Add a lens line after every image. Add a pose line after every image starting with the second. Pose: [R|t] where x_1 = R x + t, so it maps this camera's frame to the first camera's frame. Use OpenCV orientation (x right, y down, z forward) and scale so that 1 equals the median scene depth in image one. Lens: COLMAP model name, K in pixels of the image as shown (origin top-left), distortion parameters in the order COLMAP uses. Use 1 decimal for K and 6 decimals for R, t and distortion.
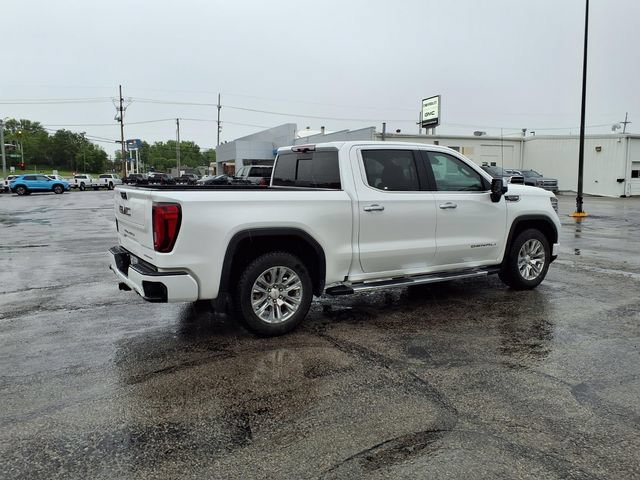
lens RADIAL K [[509.3, 0, 321.9], [0, 509.3, 241.2], [0, 0, 1]] dist [0.071062, -0.100779]
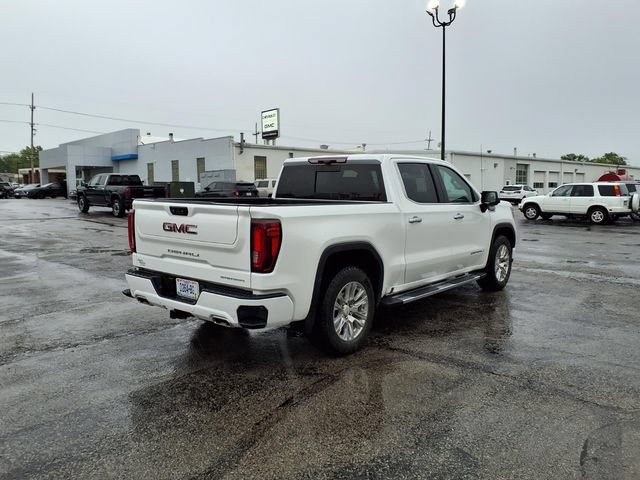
lens RADIAL K [[509.3, 0, 319.5], [0, 509.3, 237.5], [0, 0, 1]] dist [0.071062, -0.100779]
pose [[0.948485, -0.028205, 0.315563, -0.371398], [0.036266, 0.999148, -0.019699, -0.014676], [-0.314739, 0.030128, 0.948700, 0.078905]]
